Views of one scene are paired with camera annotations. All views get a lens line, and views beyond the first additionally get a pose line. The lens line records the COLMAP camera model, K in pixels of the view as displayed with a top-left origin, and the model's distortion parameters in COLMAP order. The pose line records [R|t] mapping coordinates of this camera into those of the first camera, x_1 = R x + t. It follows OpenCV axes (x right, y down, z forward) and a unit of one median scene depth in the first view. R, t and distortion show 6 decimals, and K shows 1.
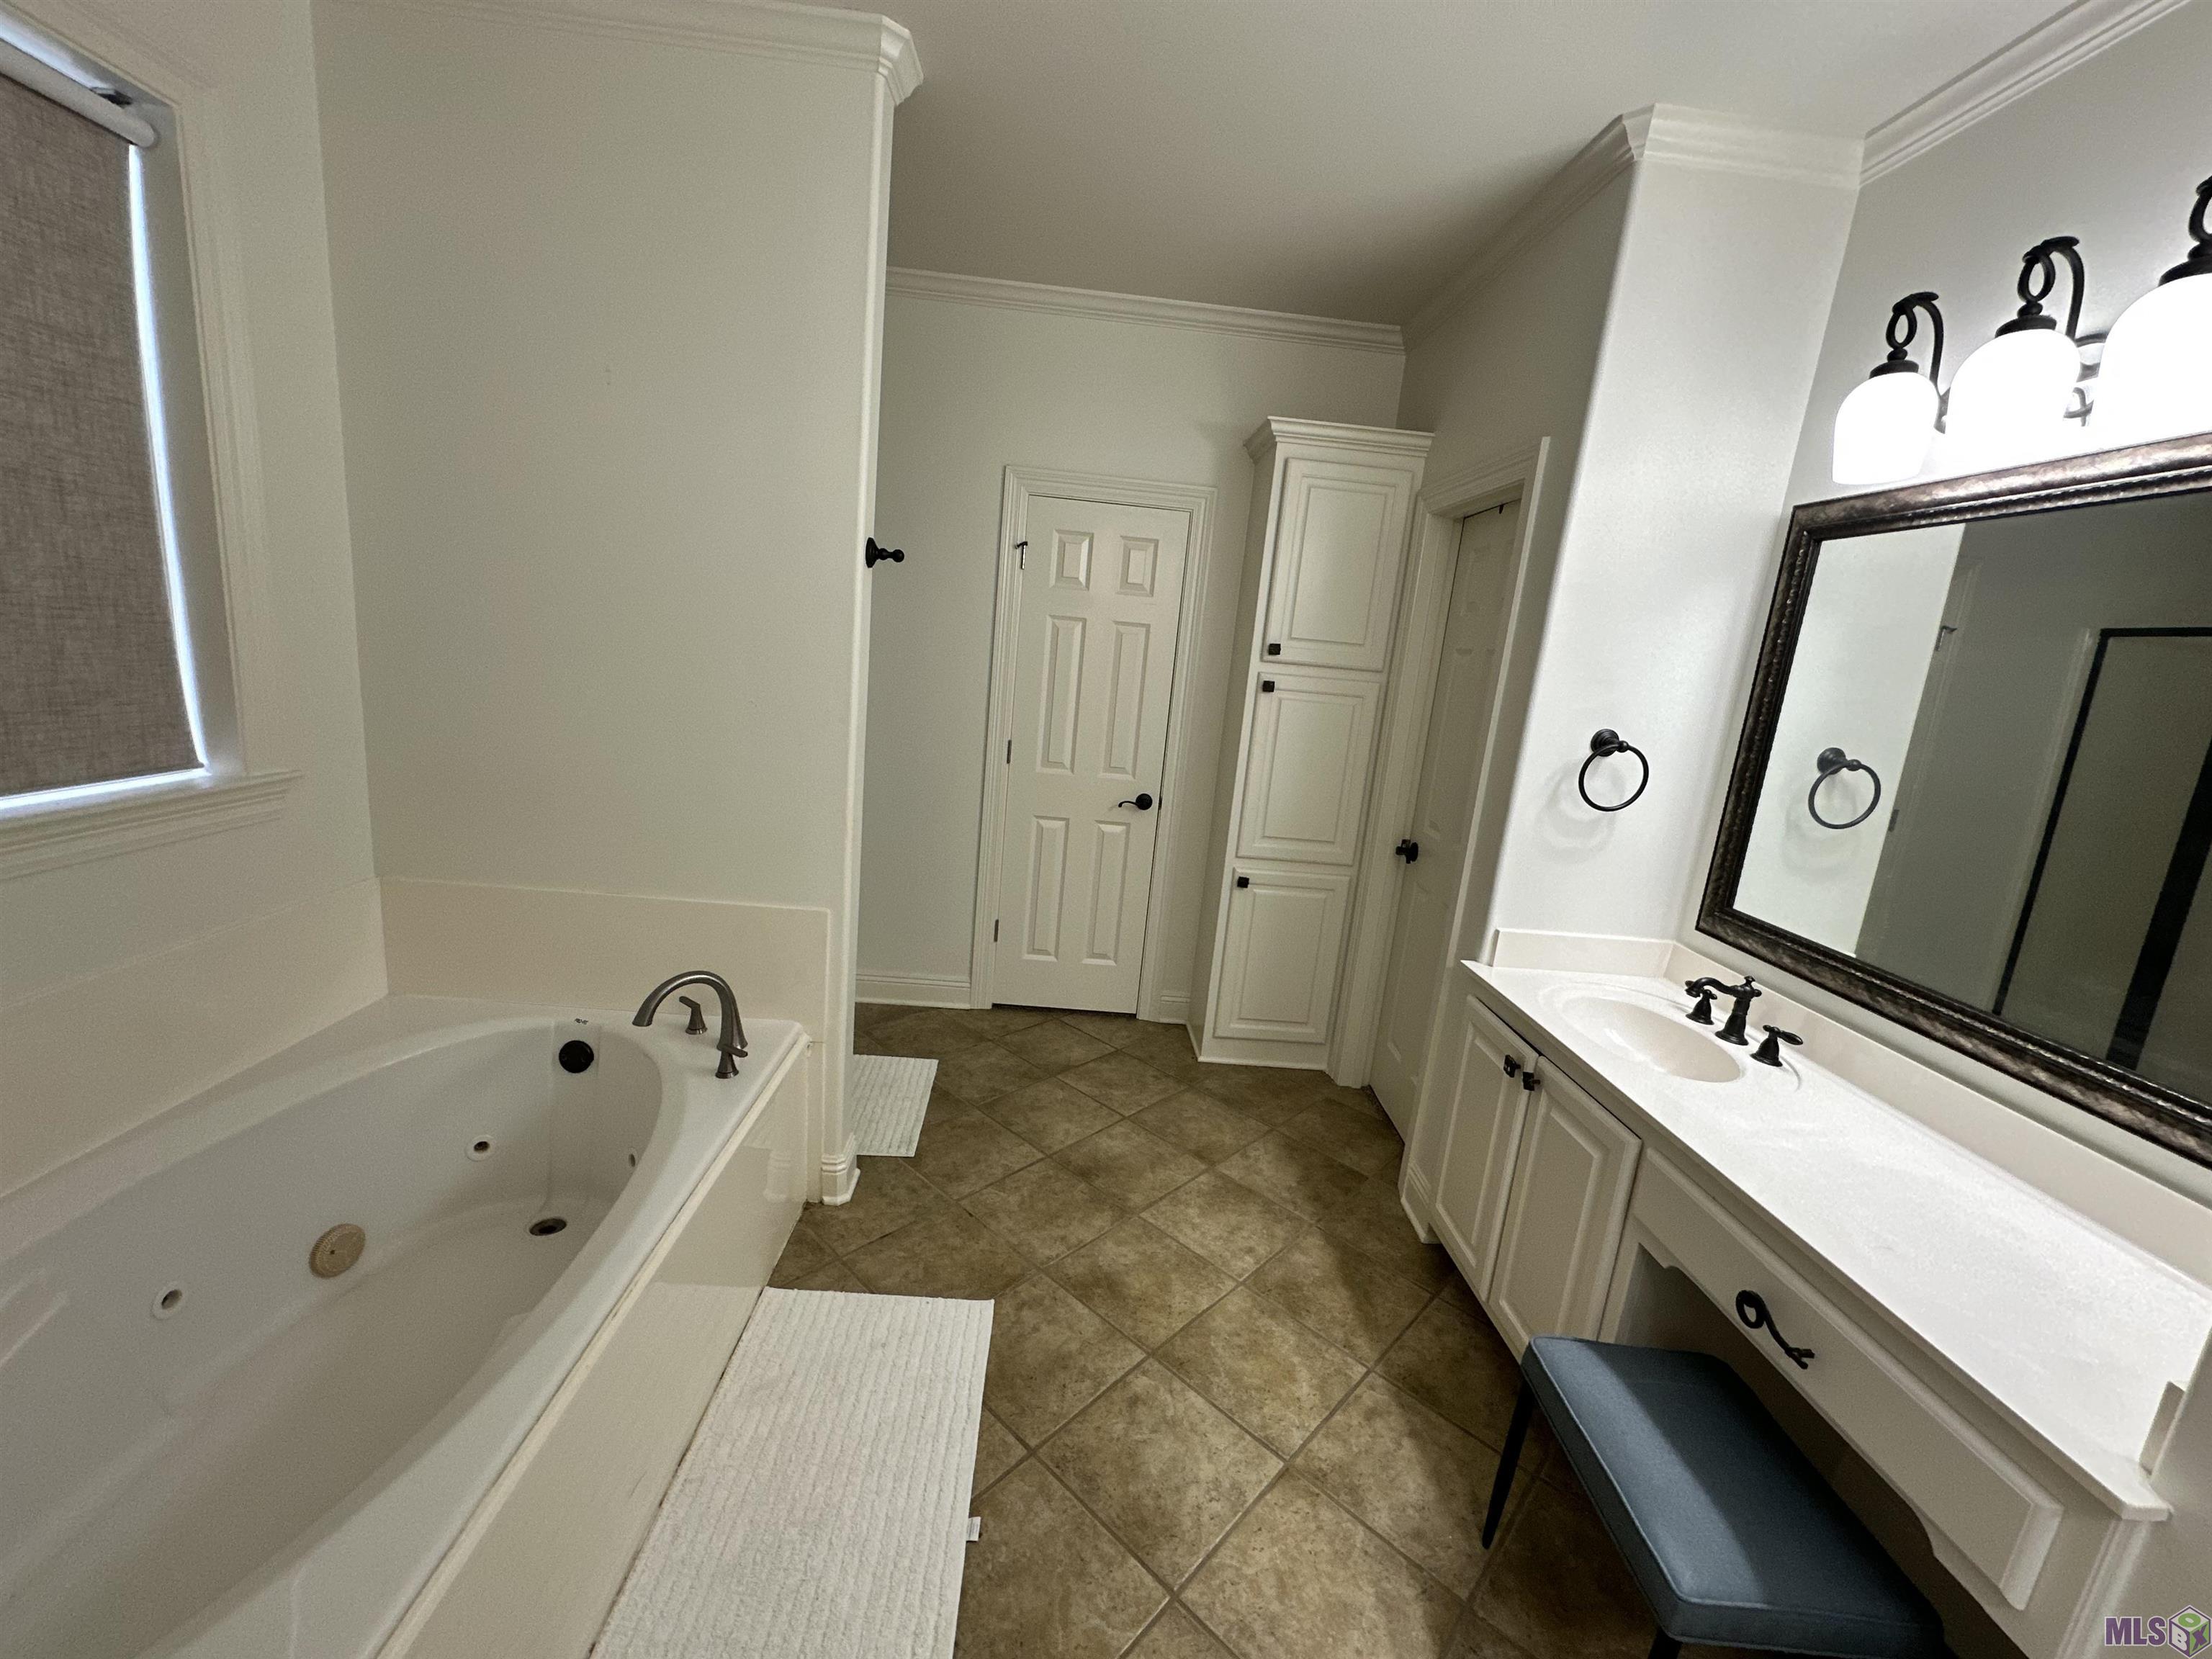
lens RADIAL K [[883.7, 0, 1106.5], [0, 883.7, 826.8], [0, 0, 1]] dist [-0.000593, 0.000290]
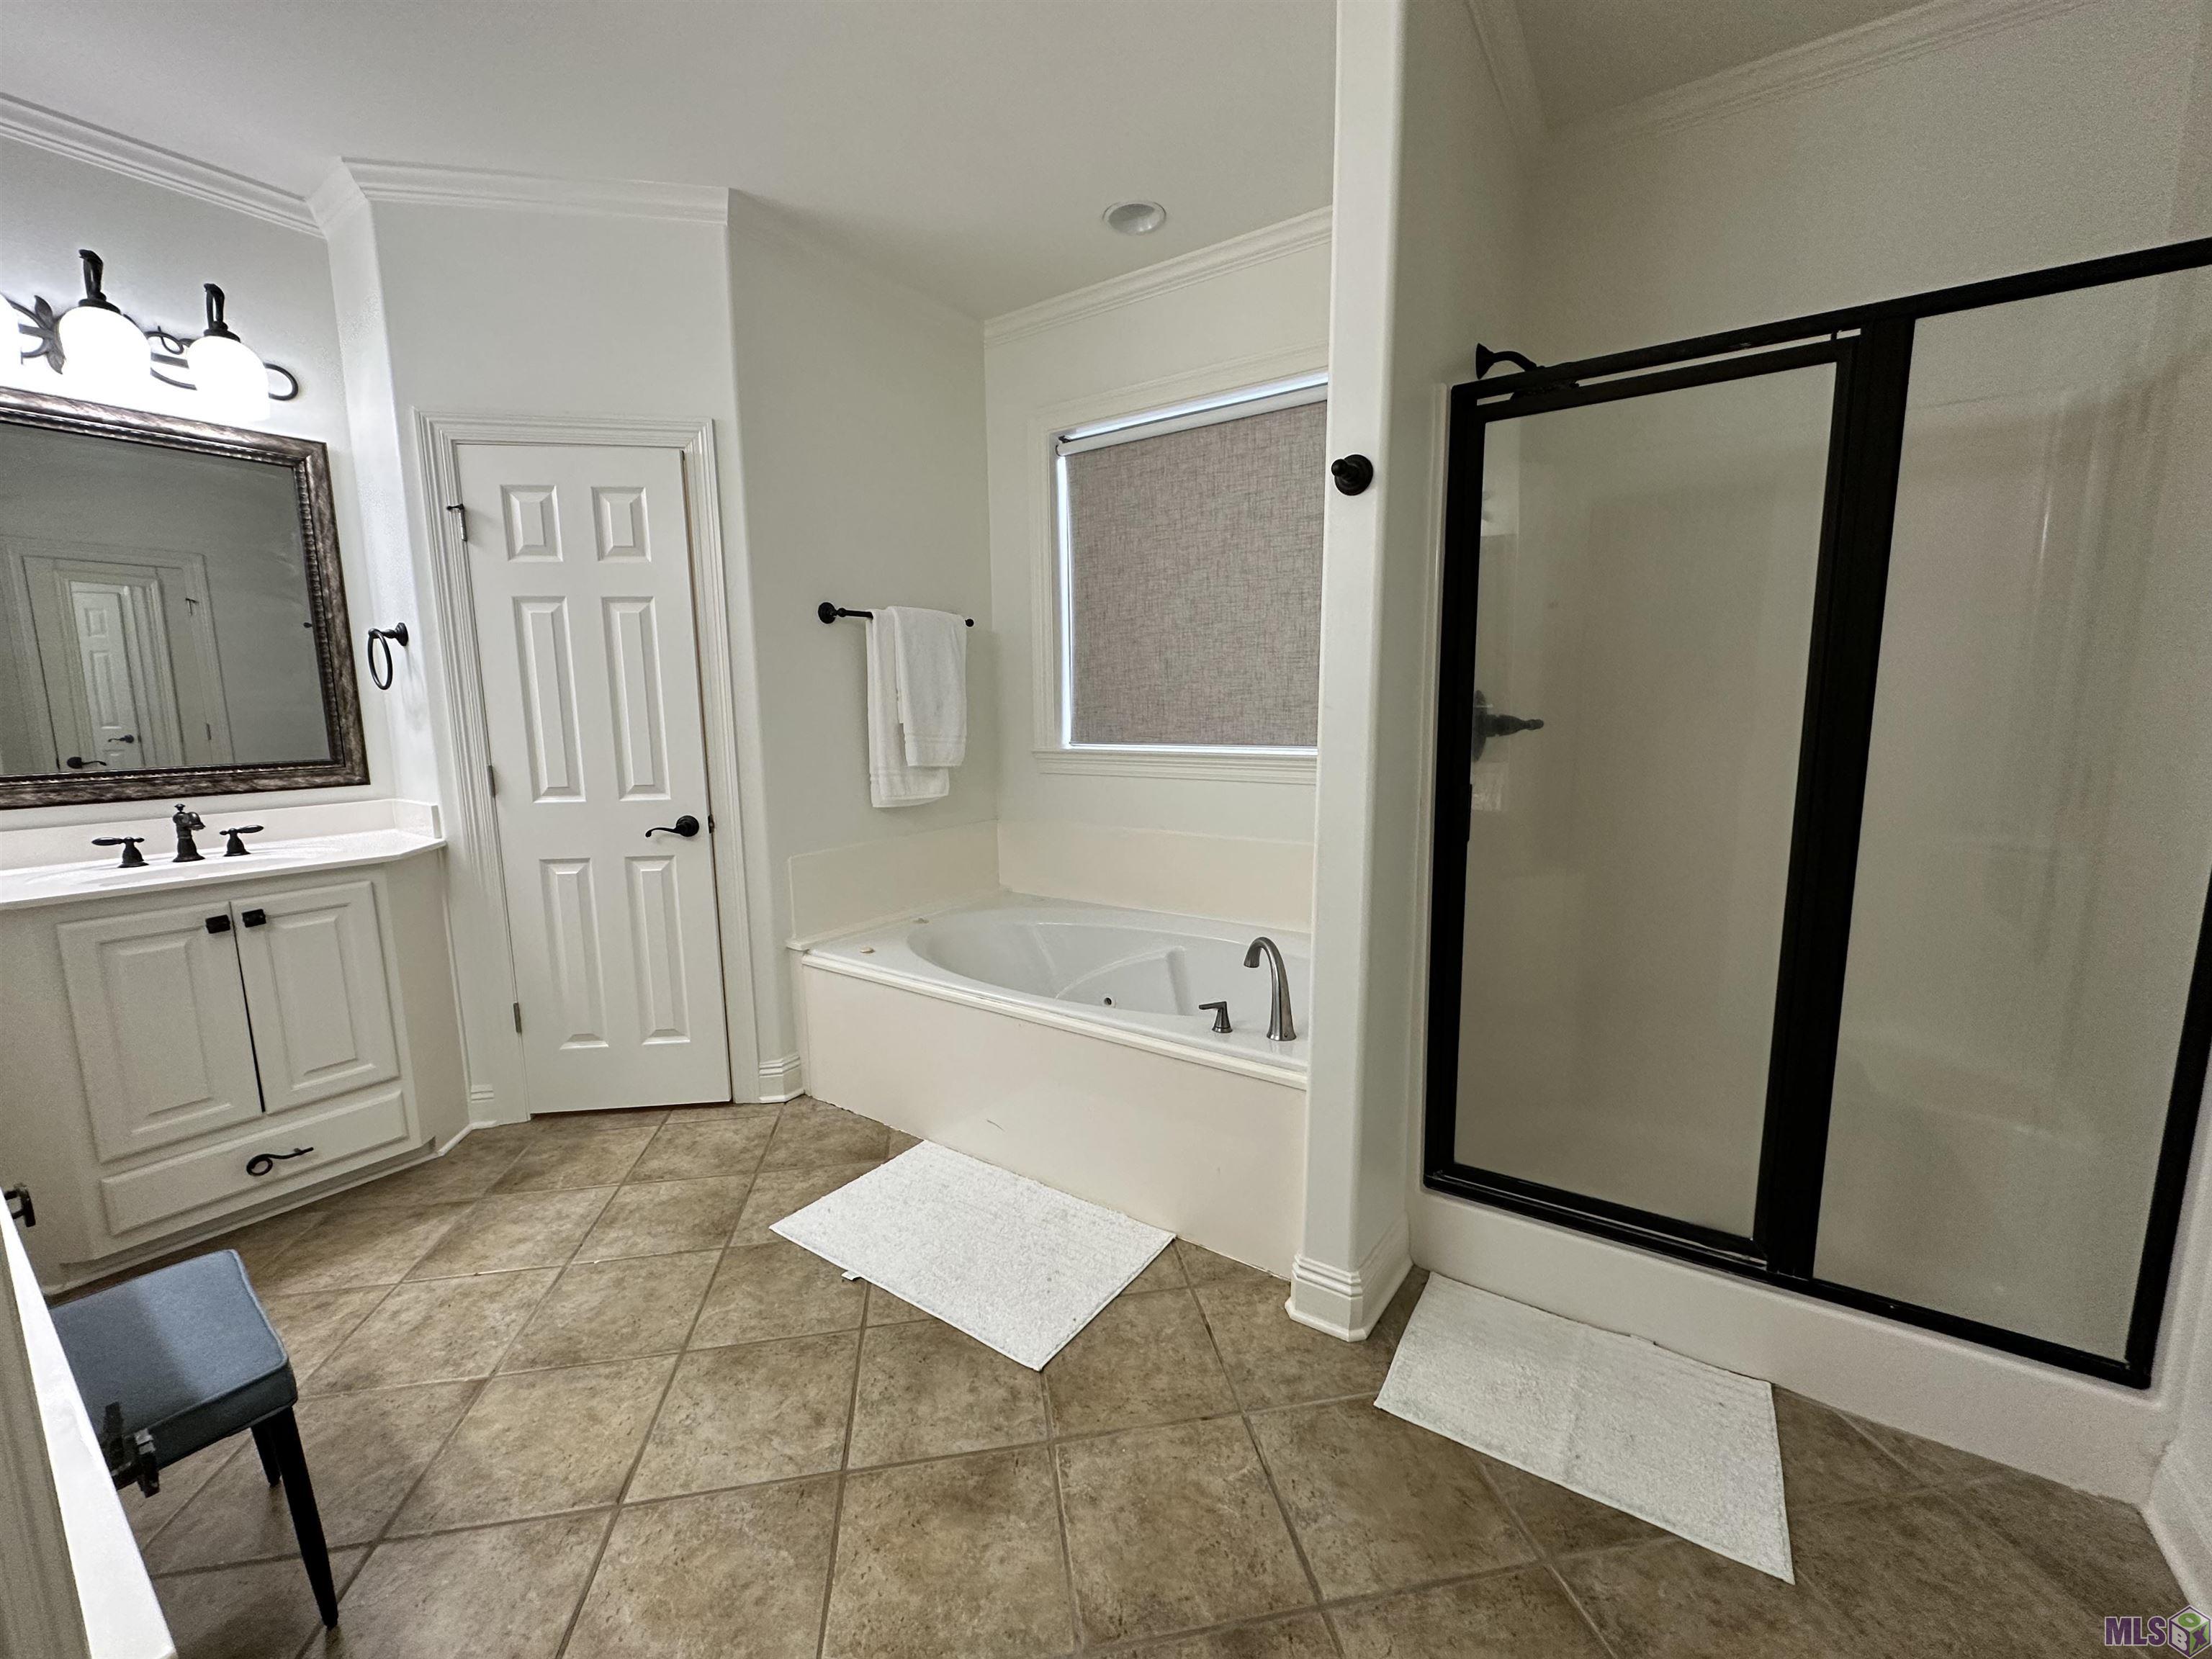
lens RADIAL K [[883.7, 0, 1104.3], [0, 883.7, 826.7], [0, 0, 1]] dist [-0.000593, 0.000290]
pose [[-0.601492, 0.028828, -0.798358, 0.495882], [-0.205080, 0.960287, 0.189185, -0.127603], [0.772107, 0.277520, -0.571693, 1.418458]]
